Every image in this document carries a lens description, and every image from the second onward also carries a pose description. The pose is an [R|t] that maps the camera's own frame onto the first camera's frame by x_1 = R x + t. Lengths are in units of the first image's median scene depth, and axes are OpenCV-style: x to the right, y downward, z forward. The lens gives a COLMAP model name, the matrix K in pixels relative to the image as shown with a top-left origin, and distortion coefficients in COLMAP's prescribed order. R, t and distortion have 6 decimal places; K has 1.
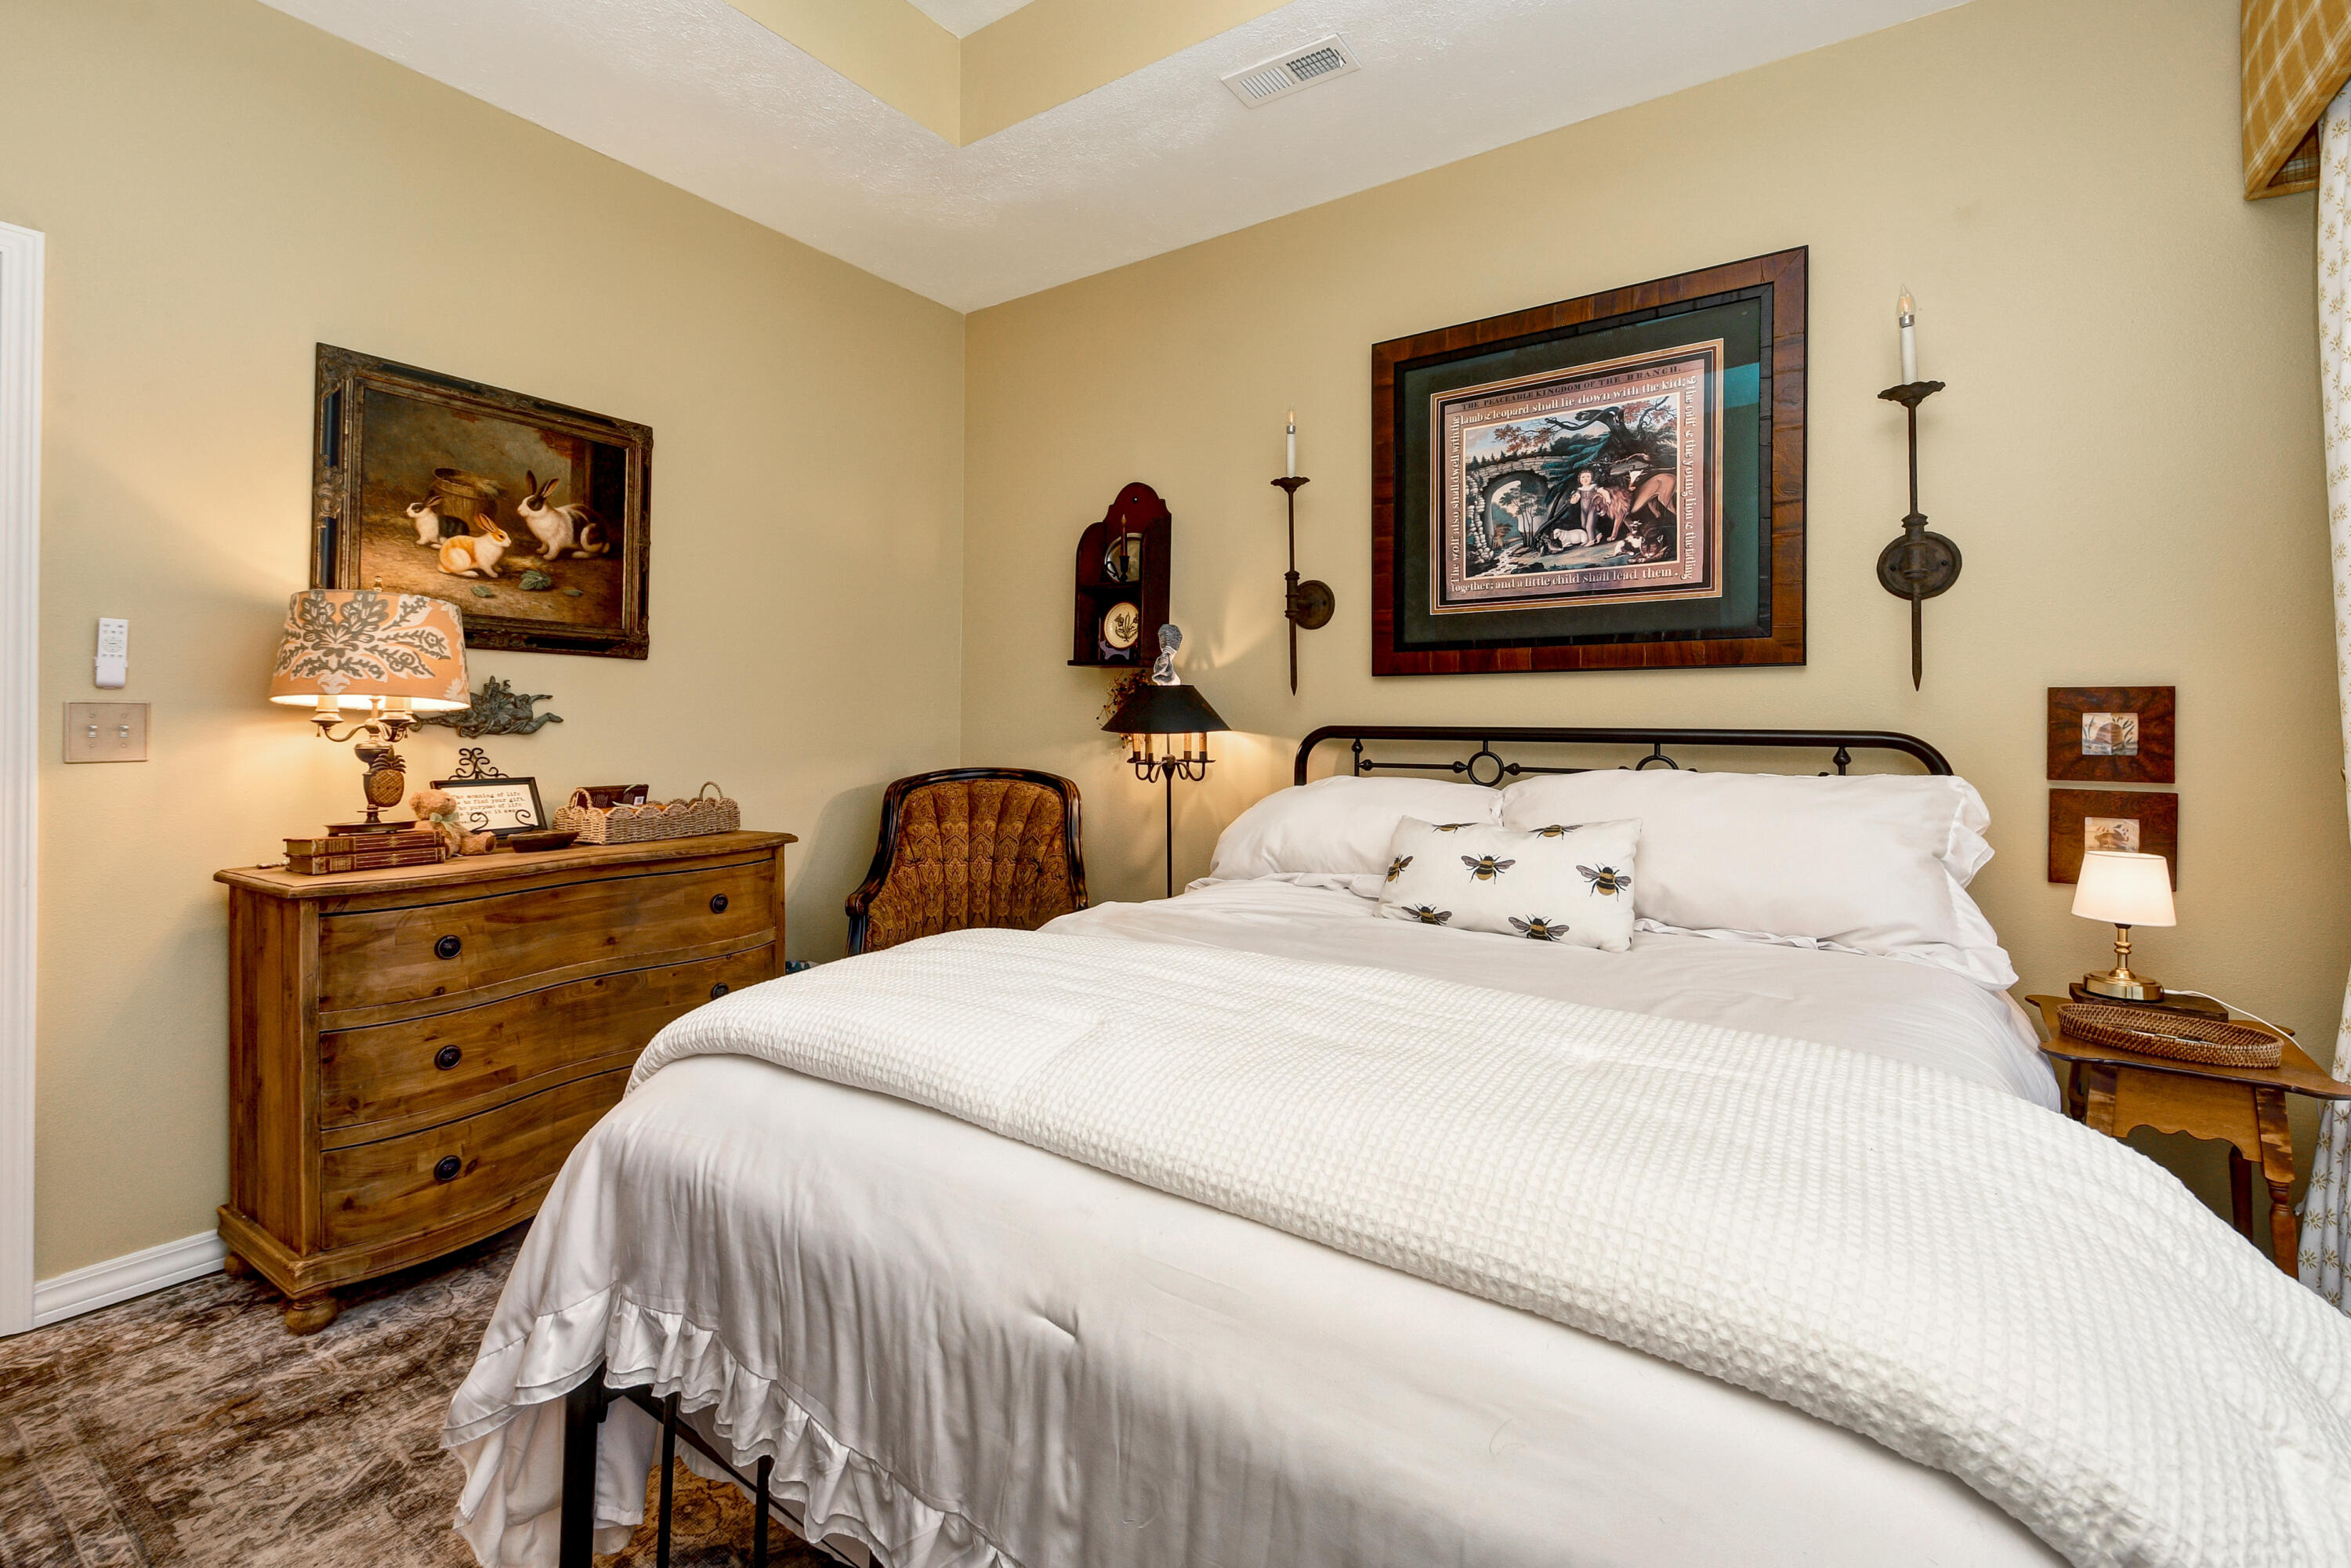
lens RADIAL K [[991.3, 0, 1174.1], [0, 991.3, 712.7], [0, 0, 1]] dist [-0.001920, -0.000180]
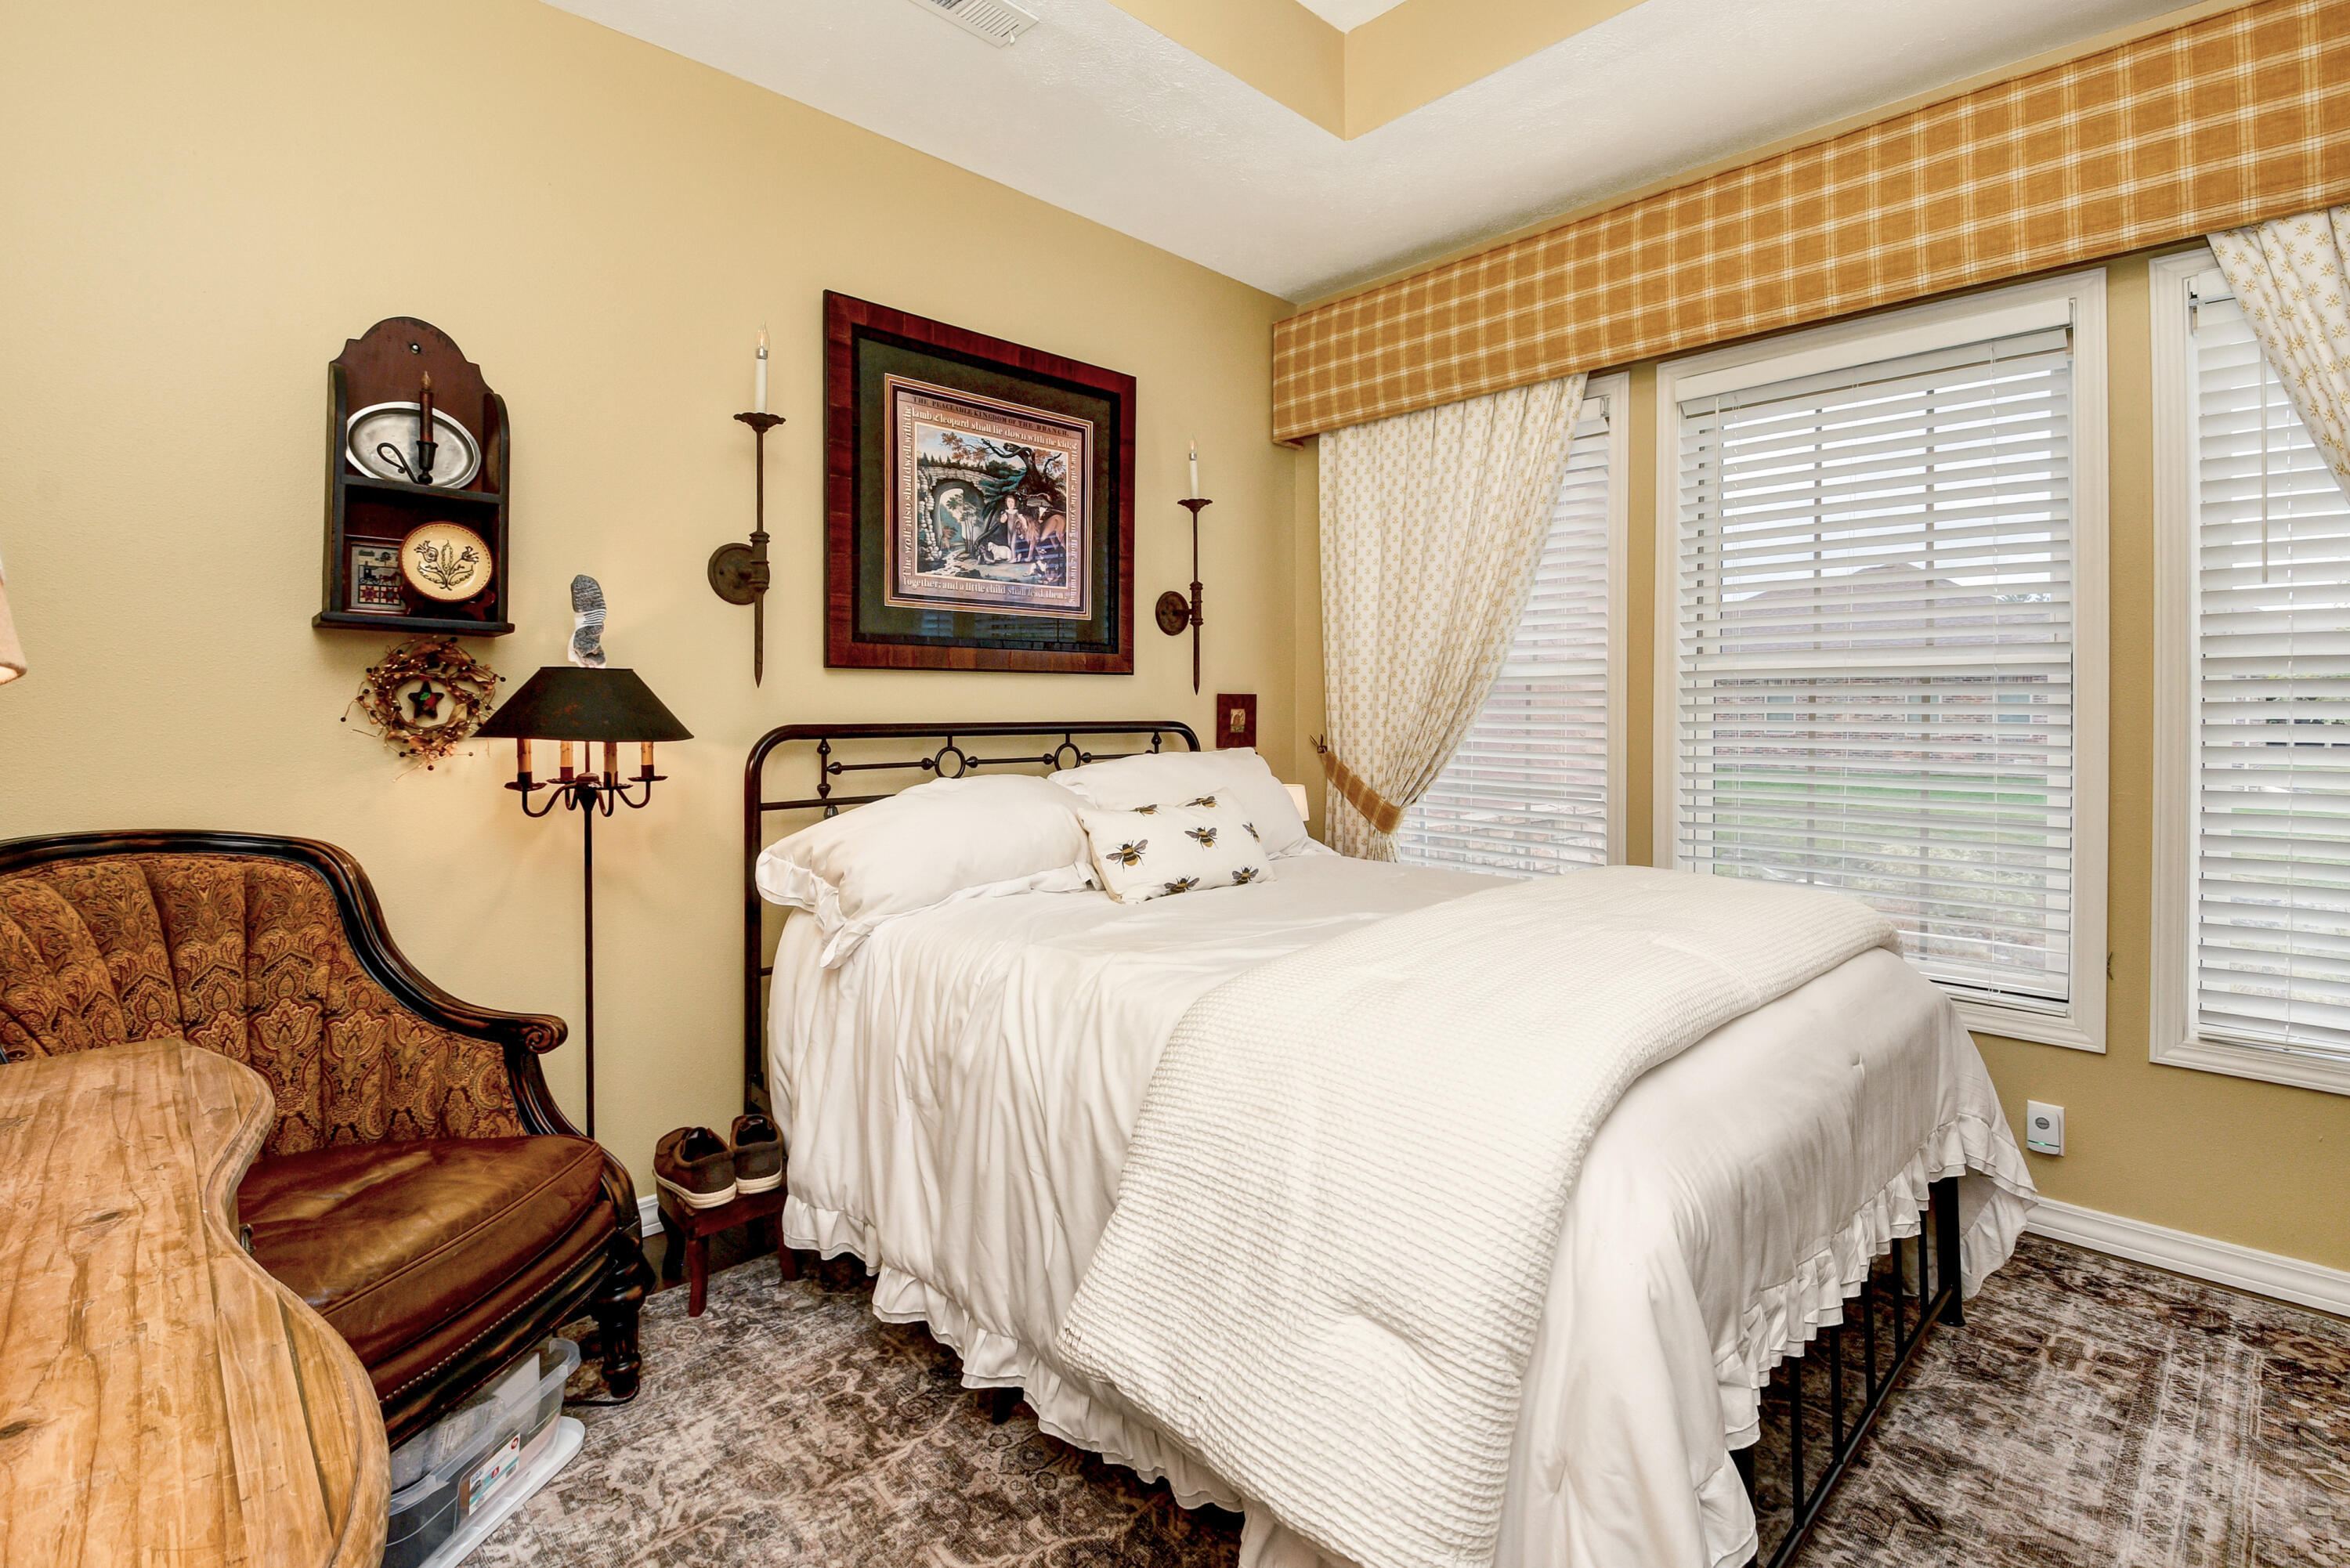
lens RADIAL K [[1063.4, 0, 1209.2], [0, 1063.4, 715.0], [0, 0, 1]] dist [-0.000969, -0.007749]
pose [[0.181457, -0.006678, 0.983376, -0.718815], [0.001779, 0.999978, 0.006463, -0.000404], [-0.983397, 0.000577, 0.181465, 0.535136]]
